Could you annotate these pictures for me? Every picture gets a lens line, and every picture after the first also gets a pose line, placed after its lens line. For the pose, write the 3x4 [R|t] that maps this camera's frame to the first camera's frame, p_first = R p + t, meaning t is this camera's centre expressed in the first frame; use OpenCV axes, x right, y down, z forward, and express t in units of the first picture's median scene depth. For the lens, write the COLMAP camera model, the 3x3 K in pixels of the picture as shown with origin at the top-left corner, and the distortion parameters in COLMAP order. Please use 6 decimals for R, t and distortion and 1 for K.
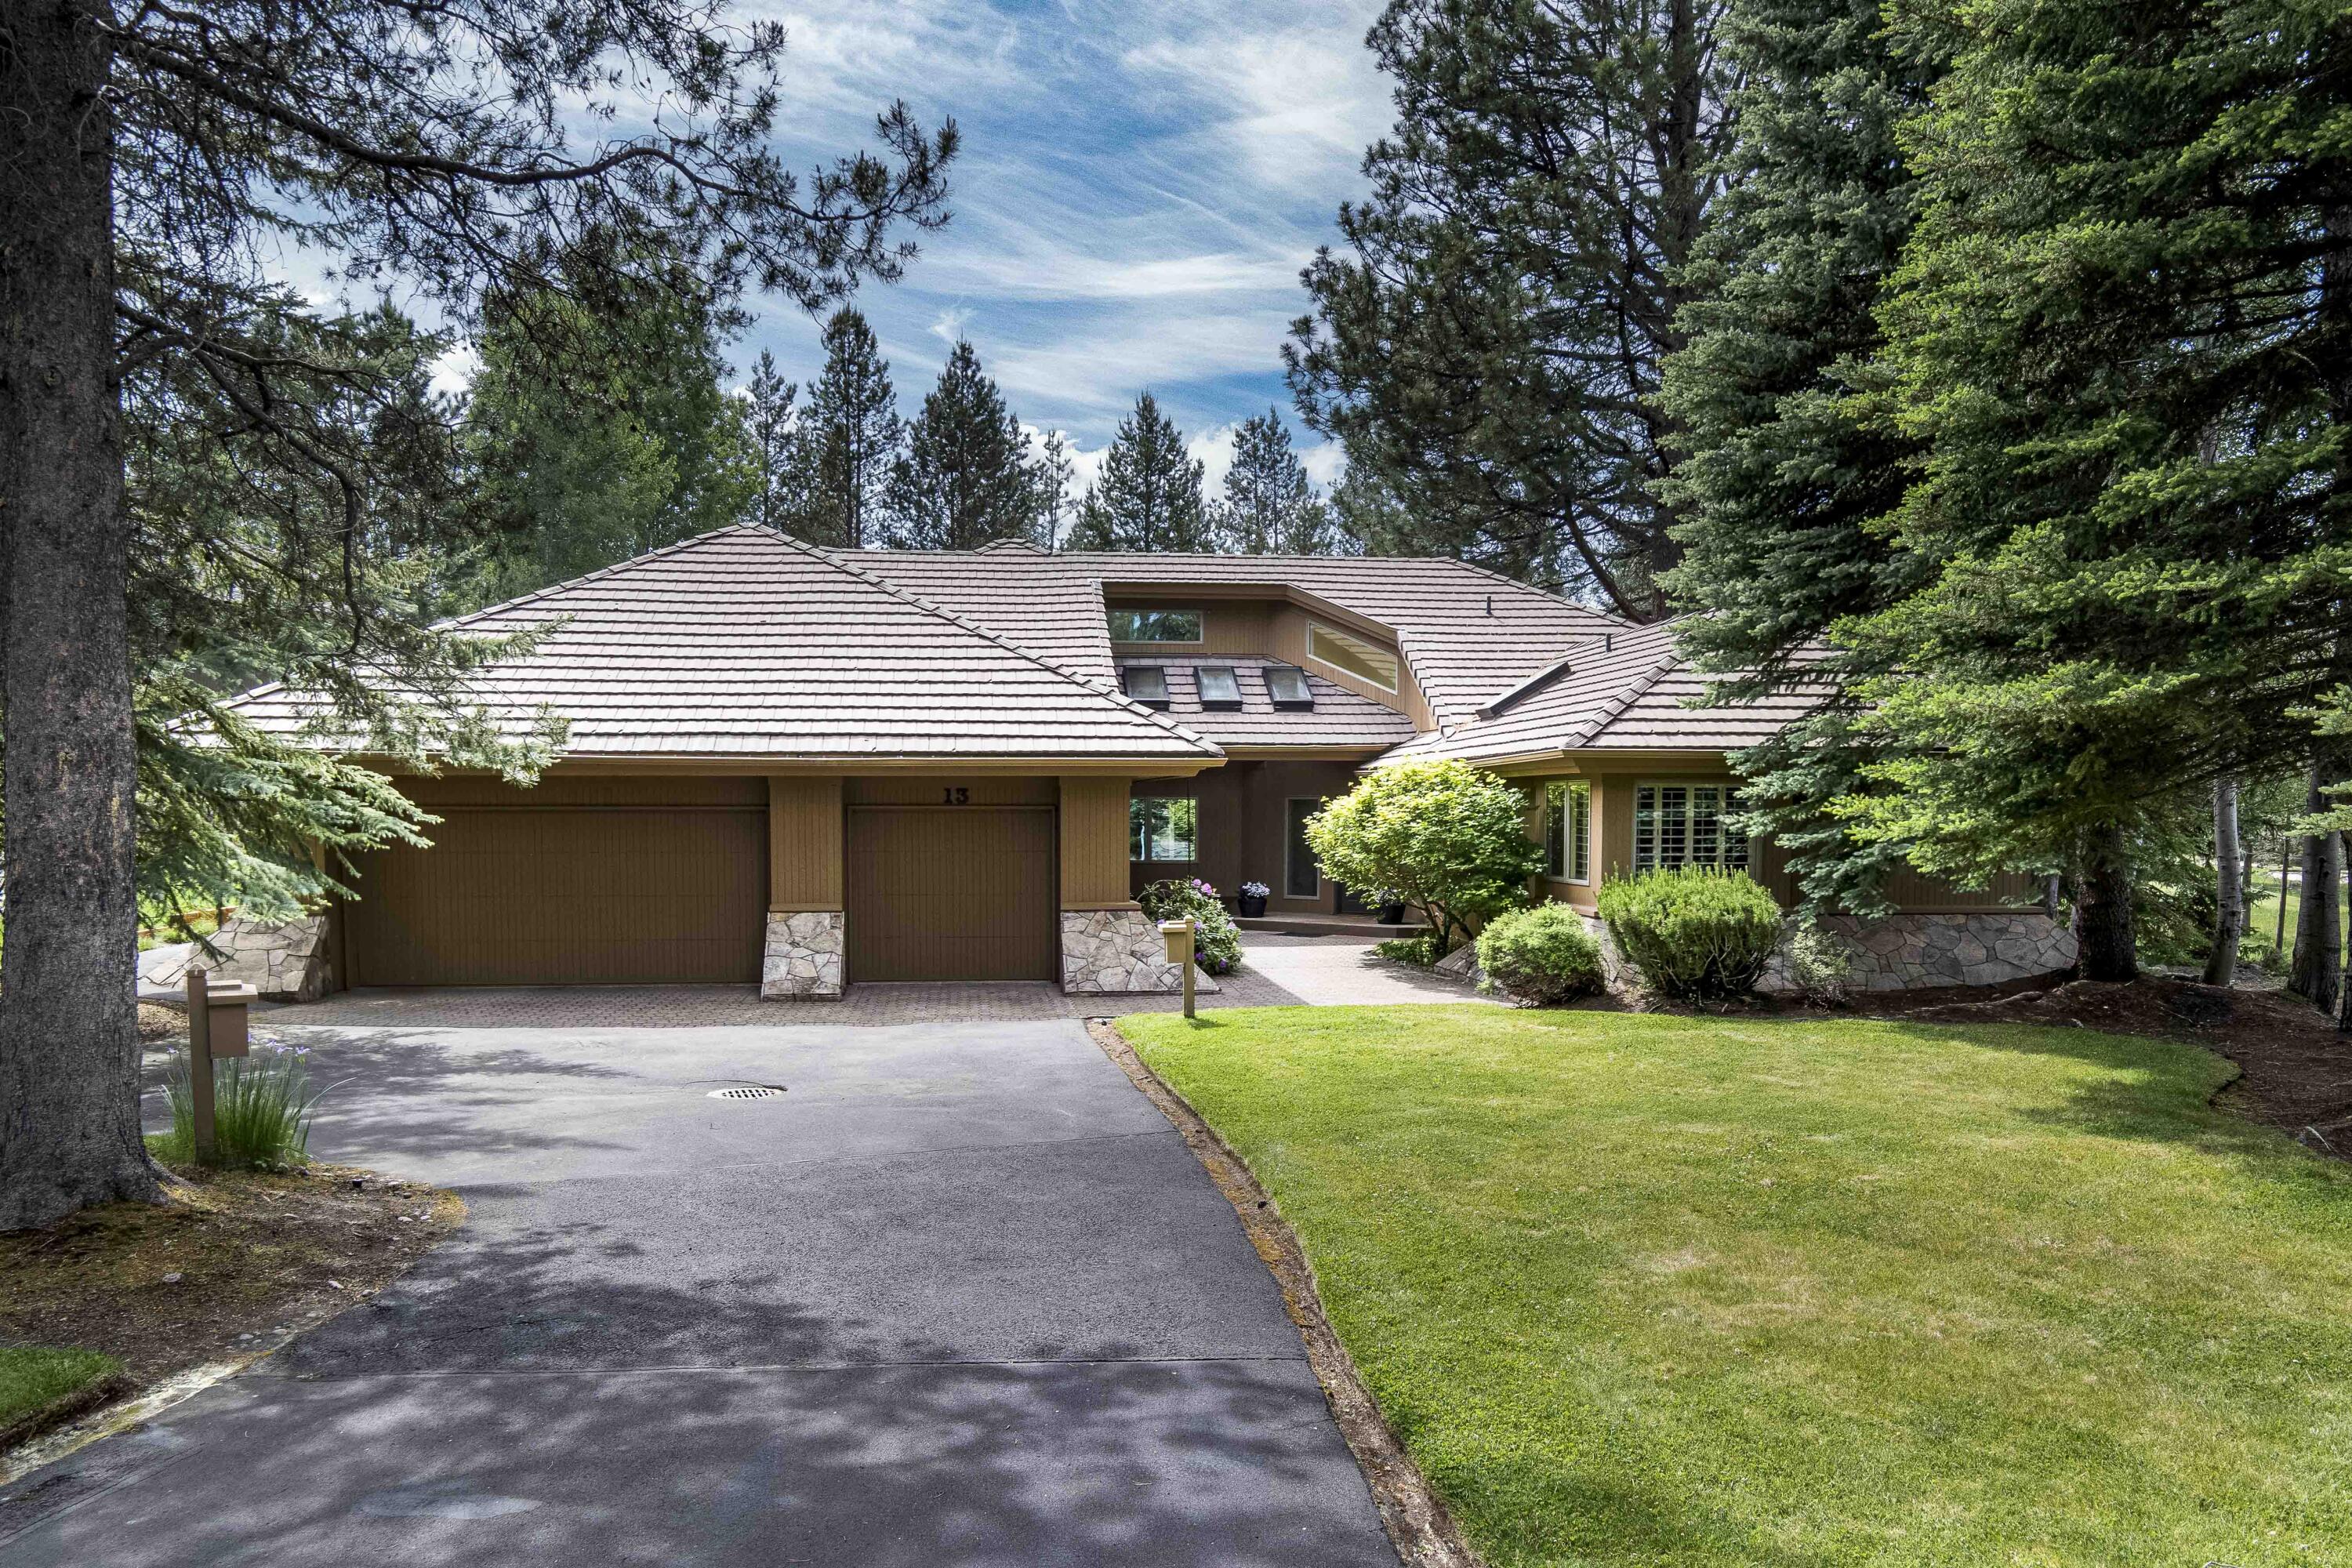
lens RADIAL K [[1678.8, 0, 1176.0], [0, 1678.8, 784.0], [0, 0, 1]] dist [-0.001452, 0.064018]
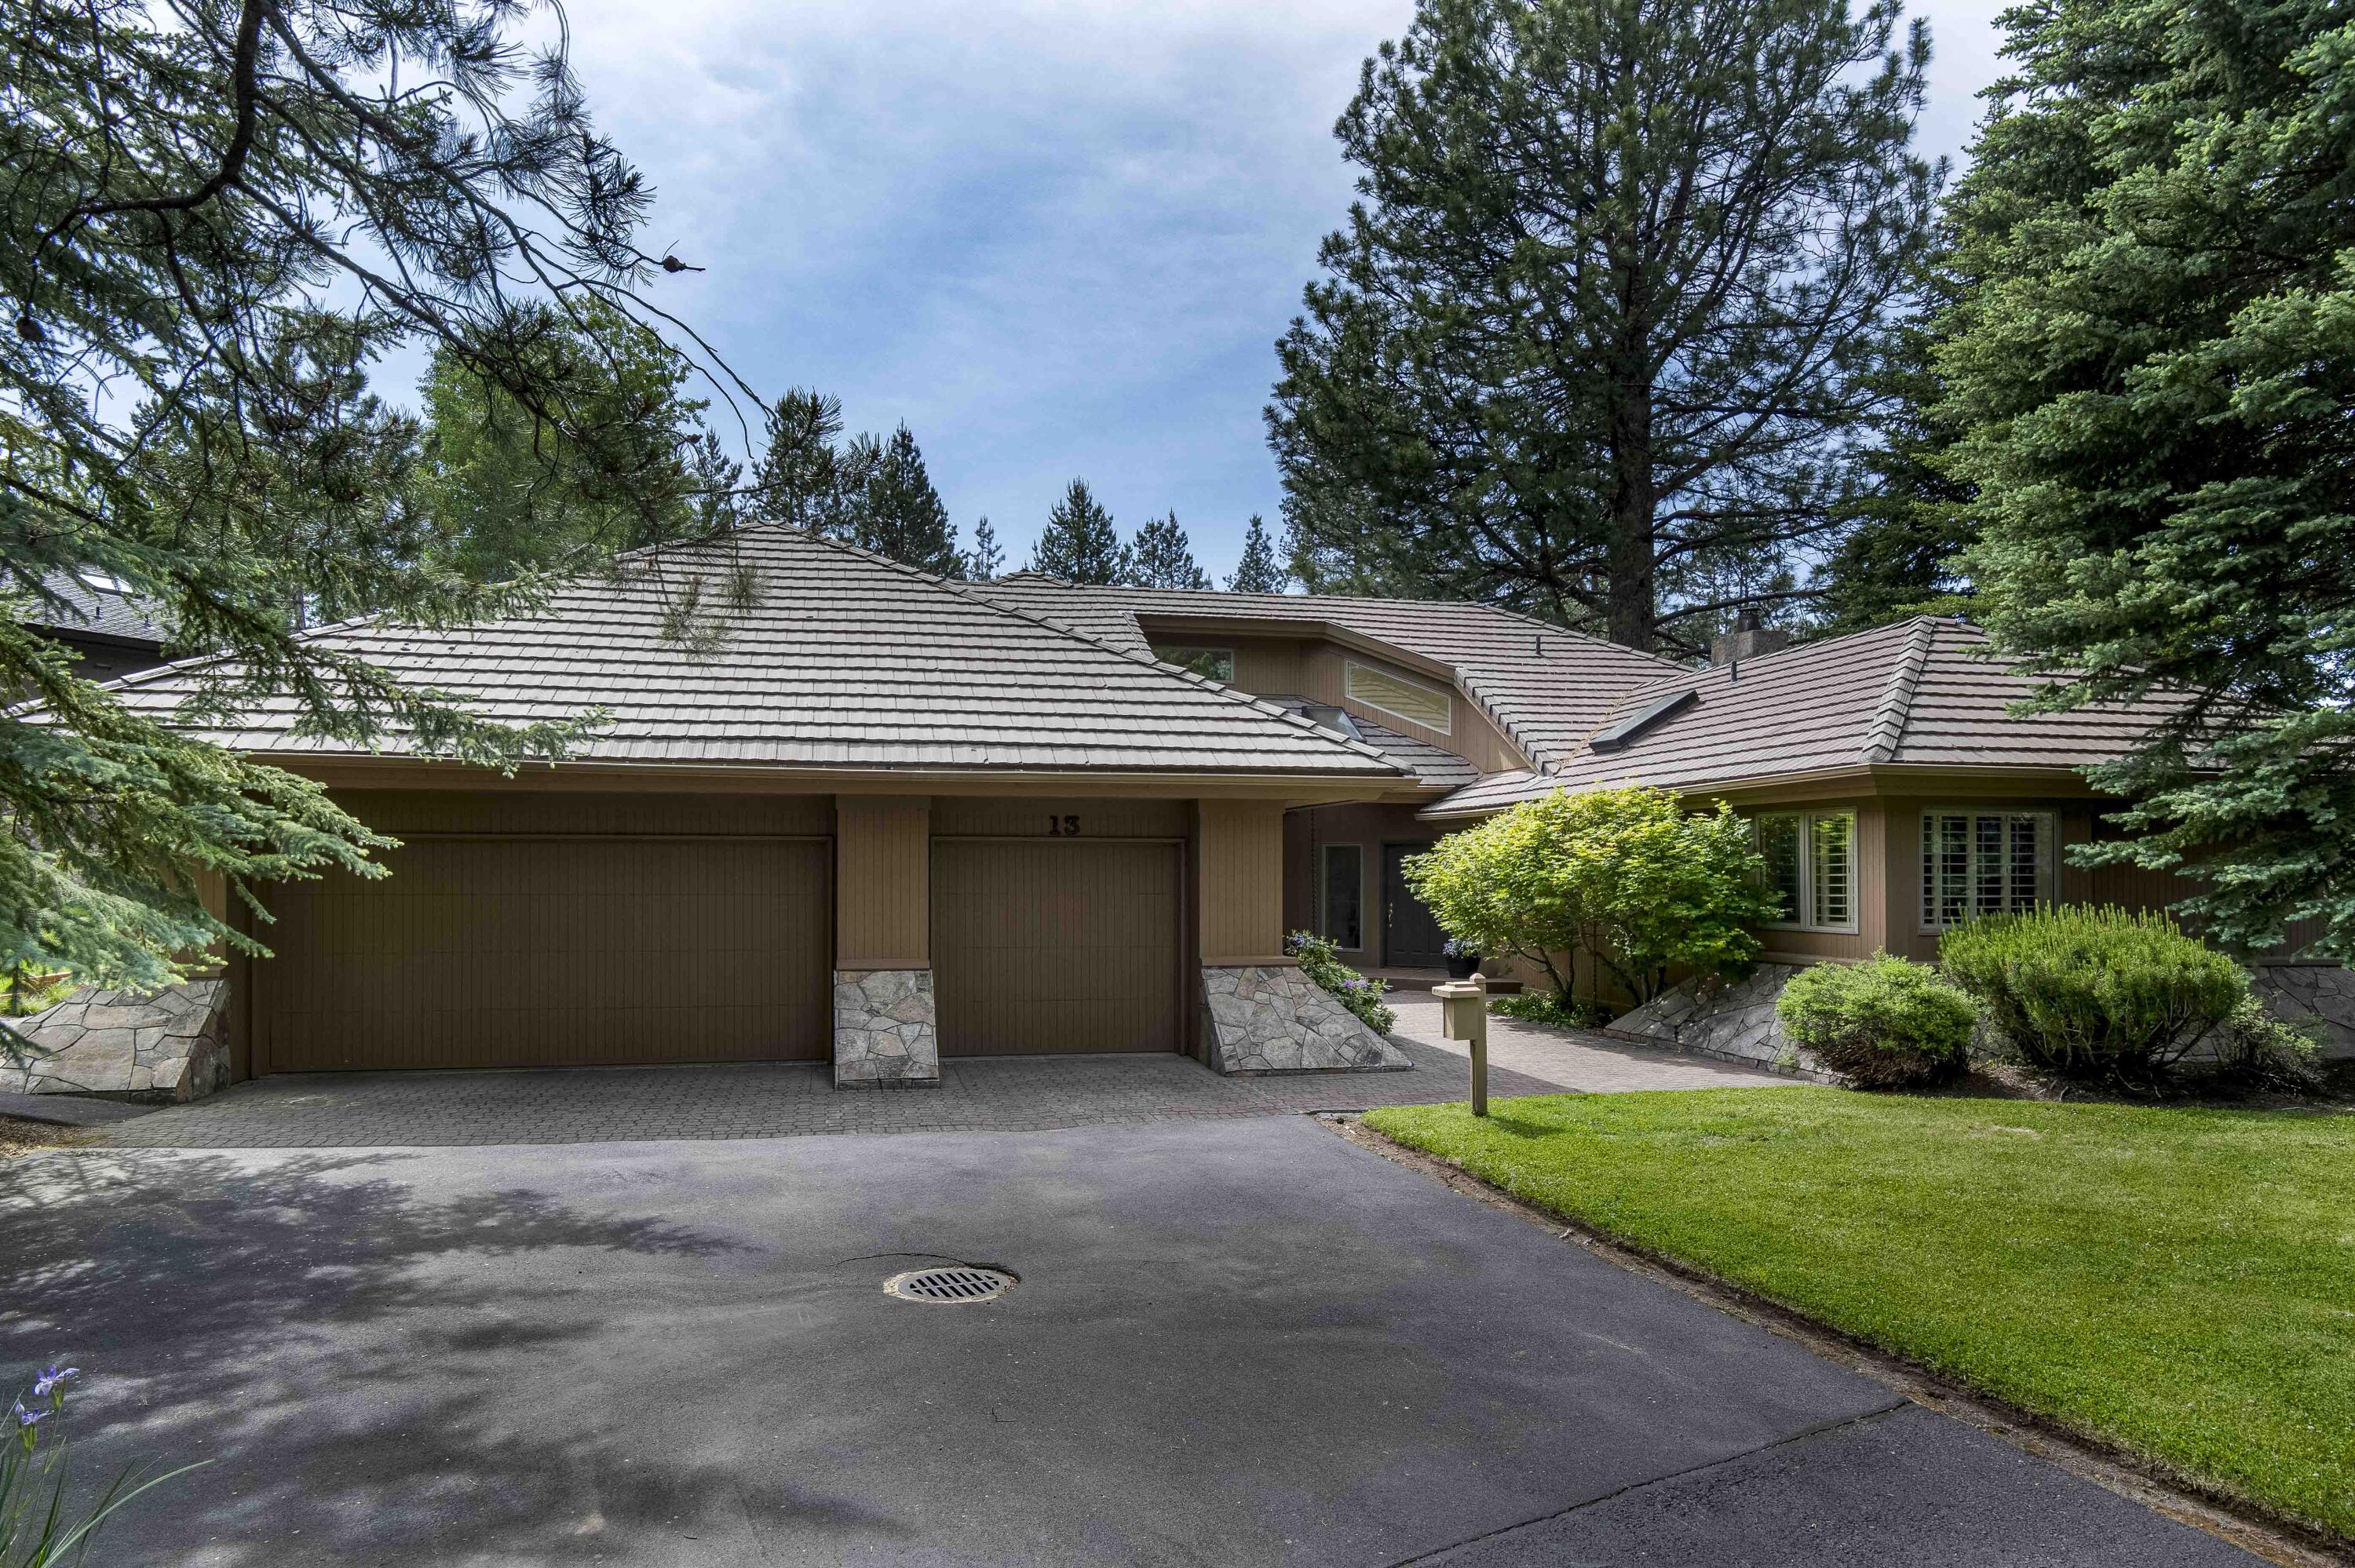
lens RADIAL K [[1392.4, 0, 1177.5], [0, 1392.4, 784.0], [0, 0, 1]] dist [0.017562, 0.000252]
pose [[0.993492, 0.010194, 0.113443, -0.162585], [-0.004320, 0.998643, -0.051901, 0.023130], [-0.113818, 0.051073, 0.992188, 0.342474]]
